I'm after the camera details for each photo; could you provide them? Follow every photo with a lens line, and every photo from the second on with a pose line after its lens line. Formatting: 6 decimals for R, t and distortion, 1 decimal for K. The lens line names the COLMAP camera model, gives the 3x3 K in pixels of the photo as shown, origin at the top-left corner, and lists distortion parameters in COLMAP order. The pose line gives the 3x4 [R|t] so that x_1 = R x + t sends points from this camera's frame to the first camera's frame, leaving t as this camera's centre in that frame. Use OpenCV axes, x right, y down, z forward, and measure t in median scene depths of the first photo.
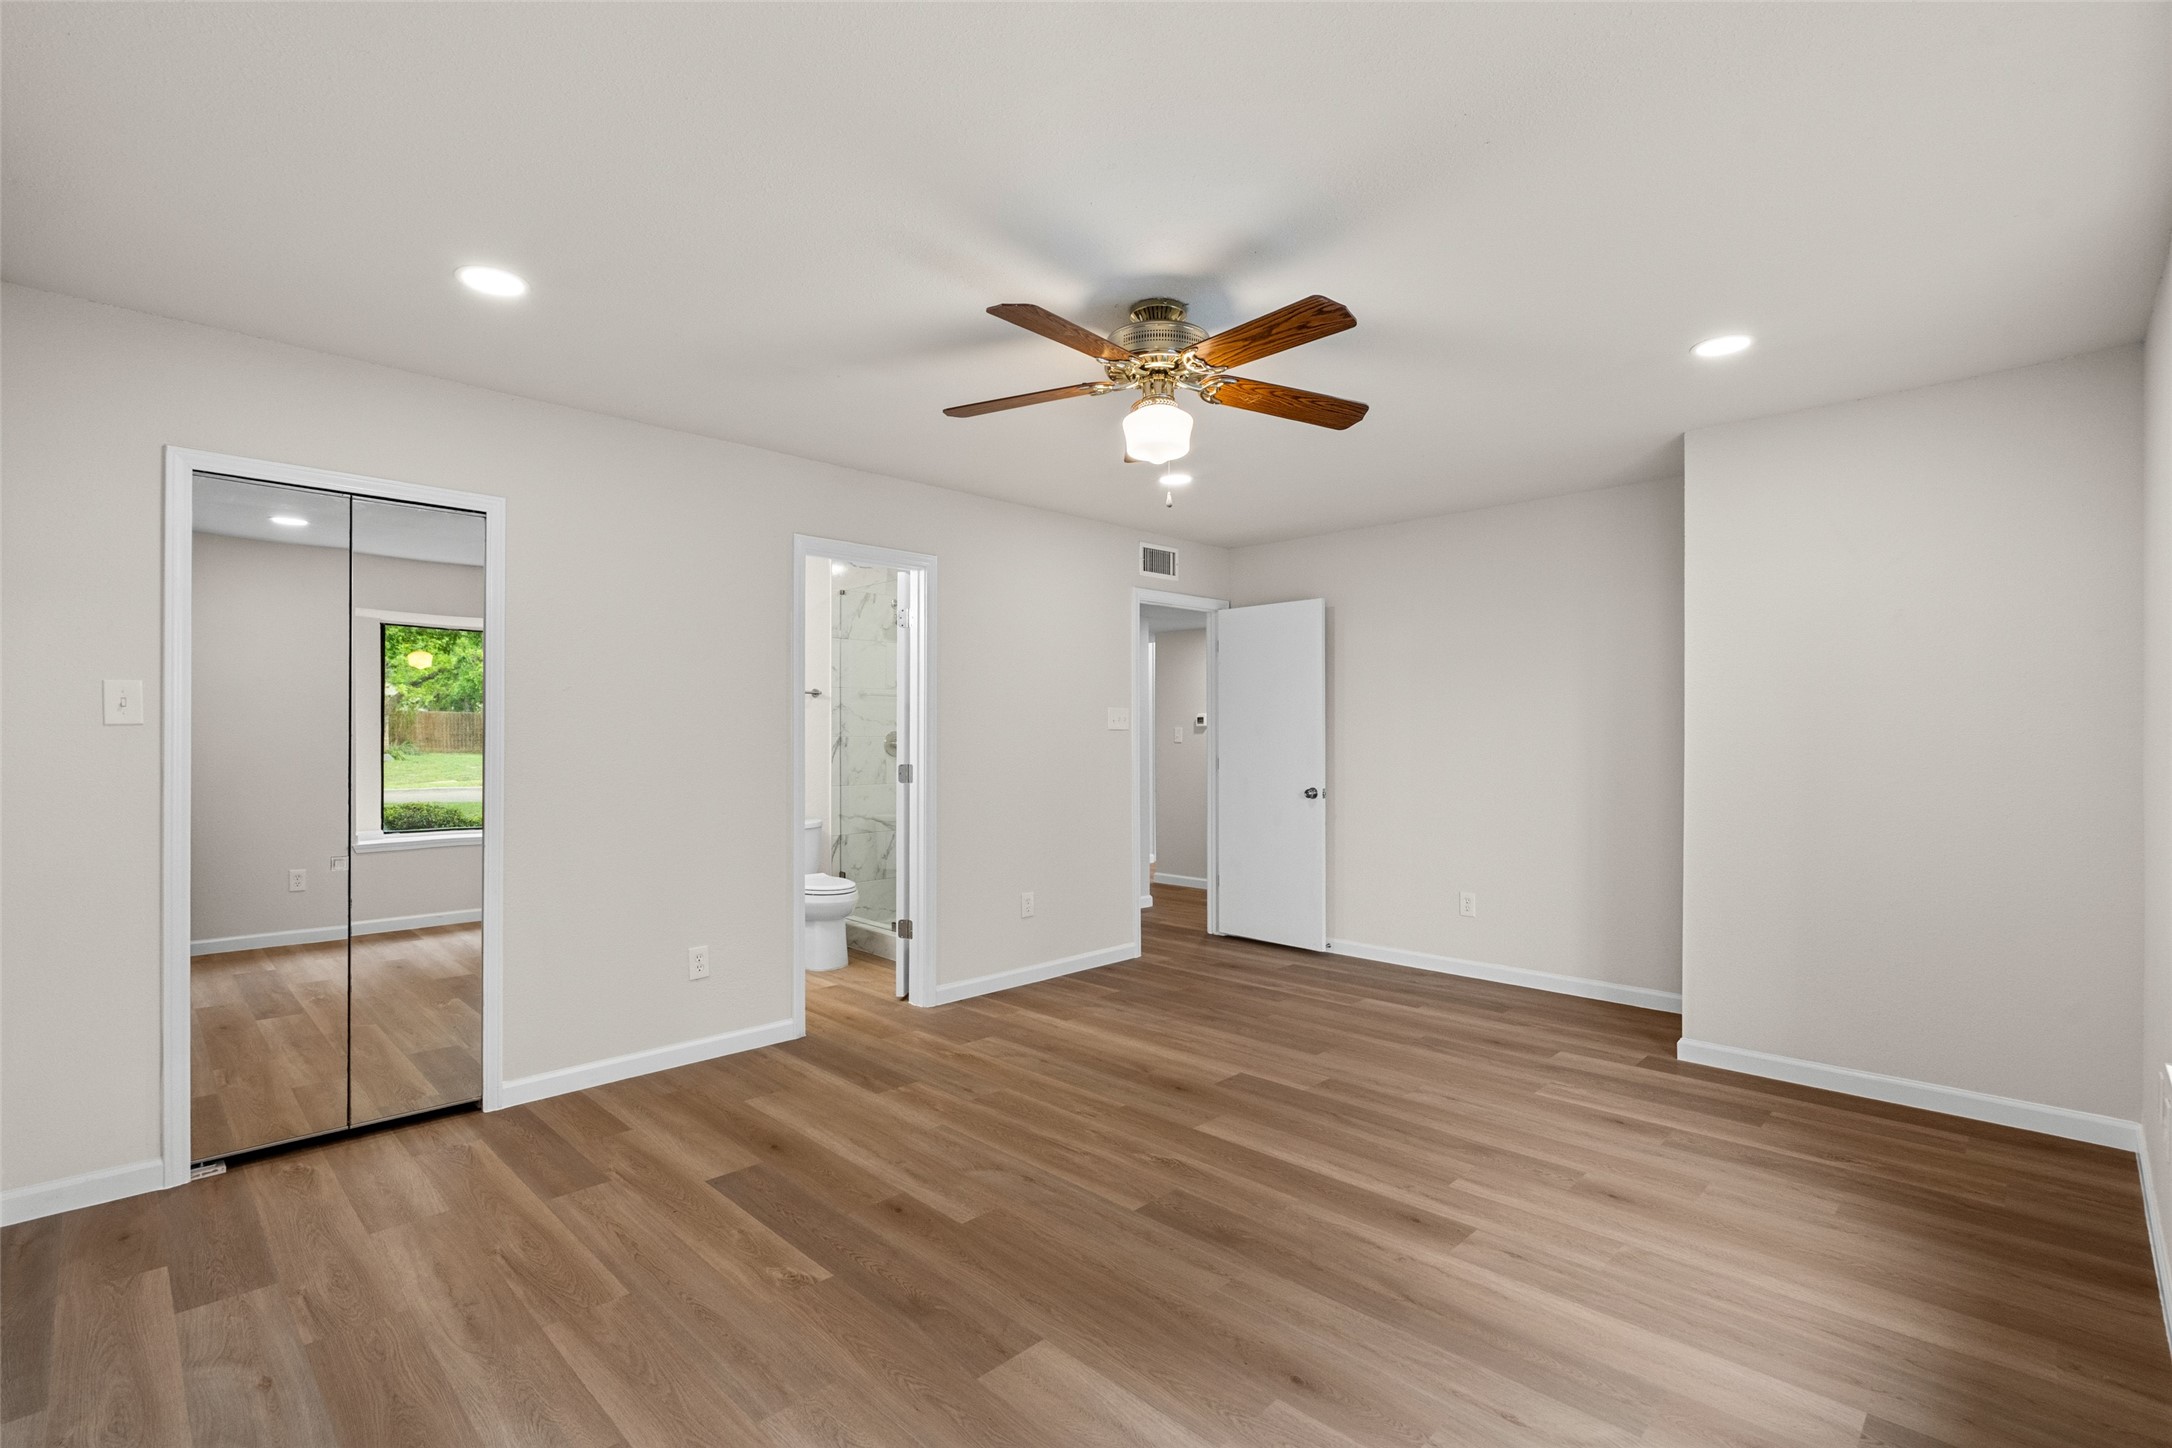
lens RADIAL K [[982.3, 0, 1085.9], [0, 982.3, 730.4], [0, 0, 1]] dist [-0.002209, -0.000094]
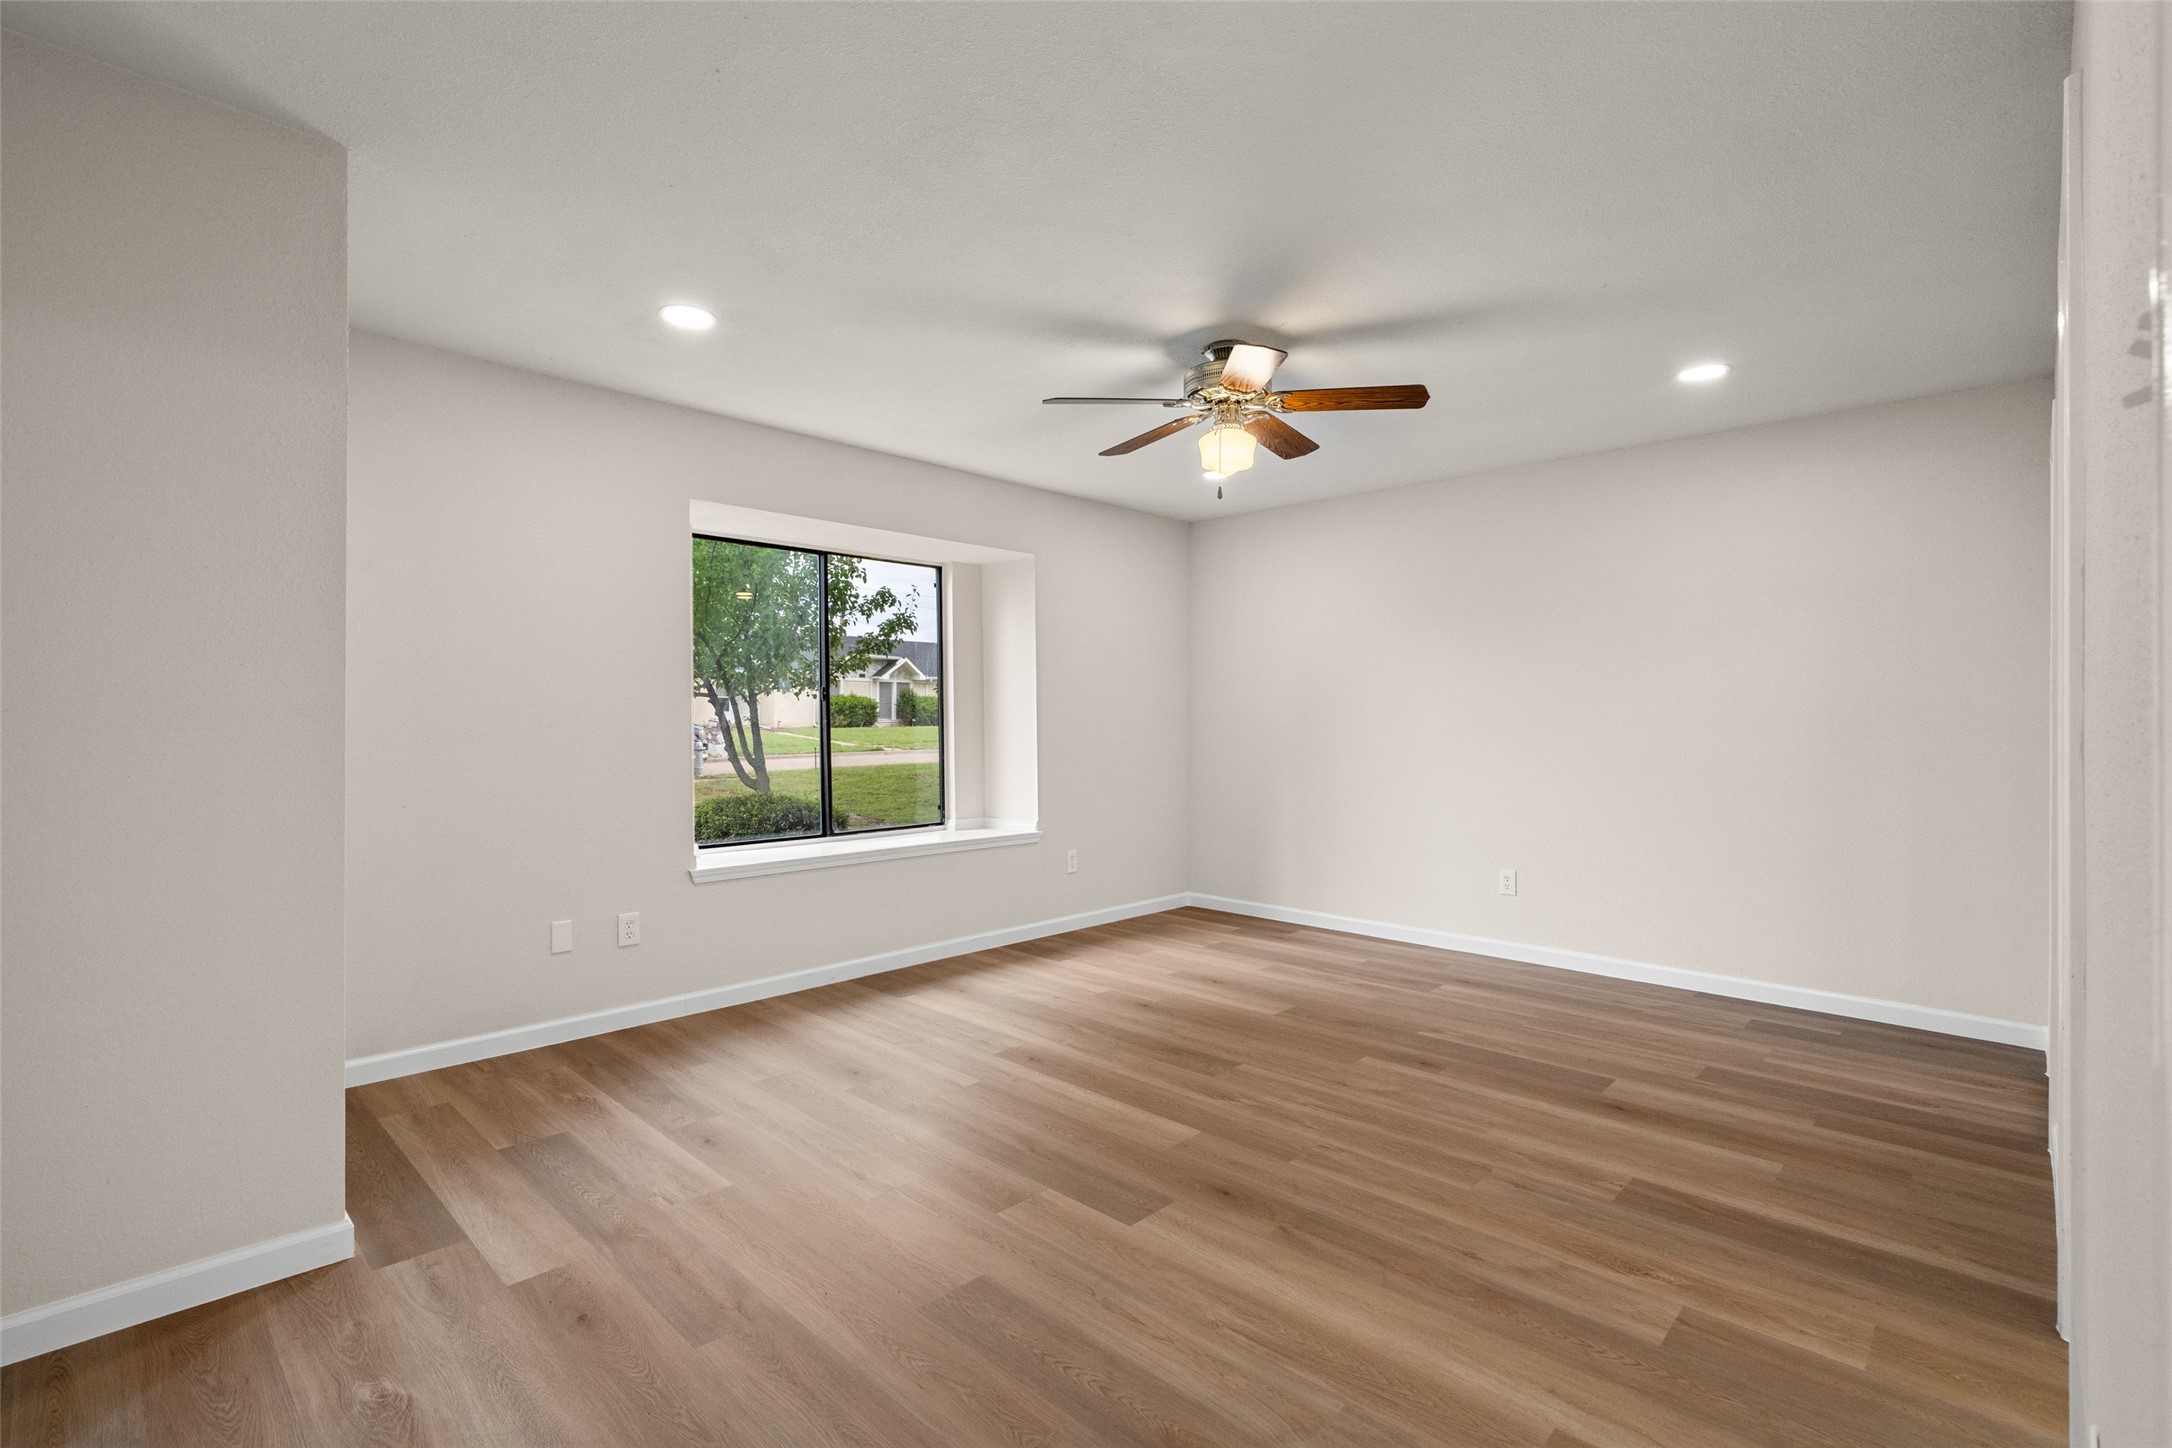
lens RADIAL K [[982.3, 0, 1085.7], [0, 982.3, 721.2], [0, 0, 1]] dist [-0.002209, -0.000094]
pose [[-0.999876, -0.000882, -0.015713, 0.238895], [-0.000772, 0.999975, -0.007043, 0.038627], [0.015718, -0.007030, -0.999852, 1.975308]]
